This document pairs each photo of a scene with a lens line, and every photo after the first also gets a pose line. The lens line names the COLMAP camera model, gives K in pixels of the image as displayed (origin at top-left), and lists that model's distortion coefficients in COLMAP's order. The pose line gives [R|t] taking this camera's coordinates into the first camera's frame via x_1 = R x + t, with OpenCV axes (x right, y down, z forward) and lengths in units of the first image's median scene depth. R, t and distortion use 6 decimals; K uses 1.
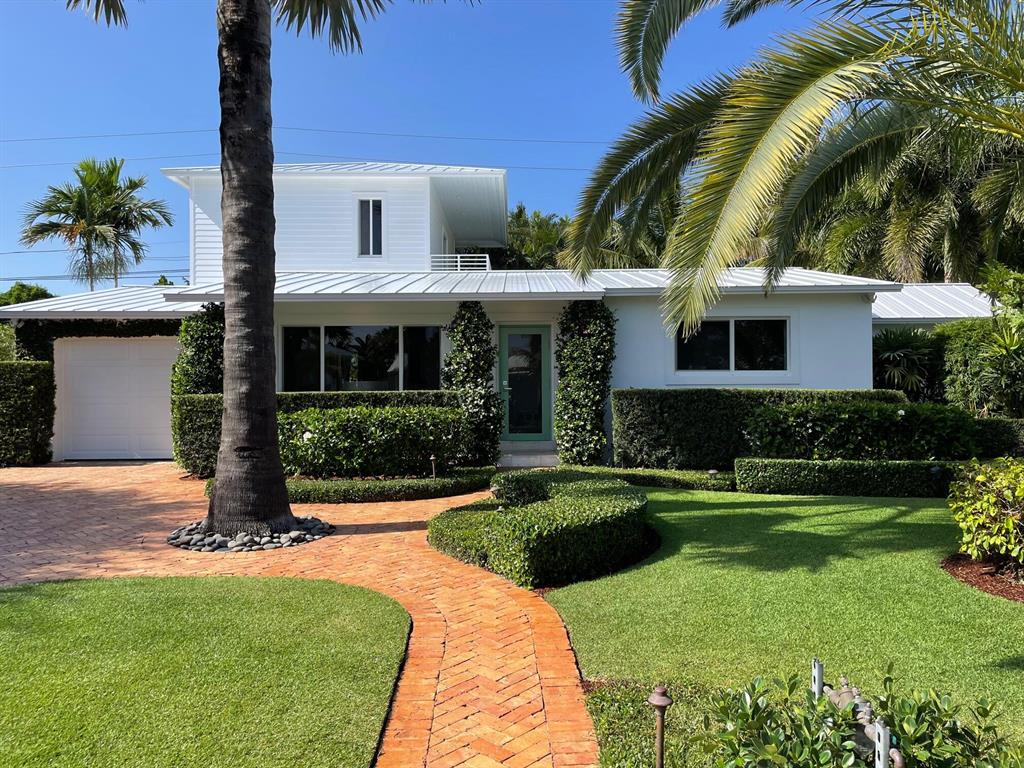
lens RADIAL K [[781.3, 0, 510.5], [0, 781.3, 380.3], [0, 0, 1]] dist [0.048273, -0.060557]
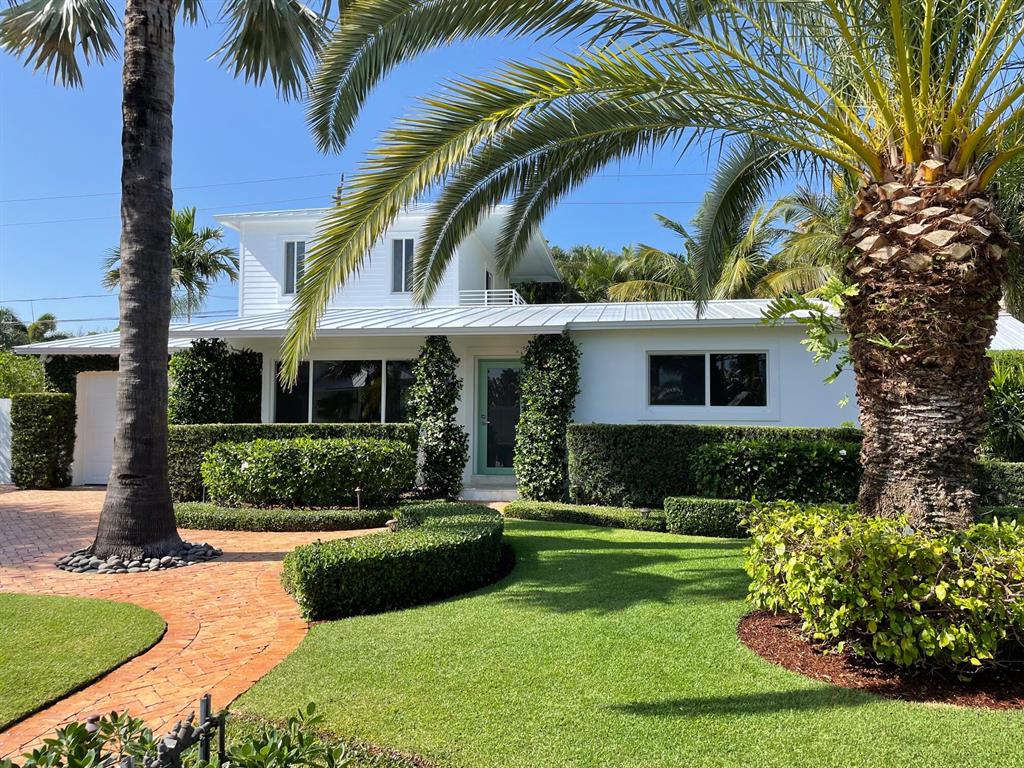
lens RADIAL K [[781.3, 0, 512.7], [0, 781.3, 380.5], [0, 0, 1]] dist [0.048273, -0.060557]
pose [[0.988982, 0.002453, -0.148016, 0.247074], [-0.008834, 0.999059, -0.042470, -0.000994], [0.147772, 0.043310, 0.988073, 0.015504]]
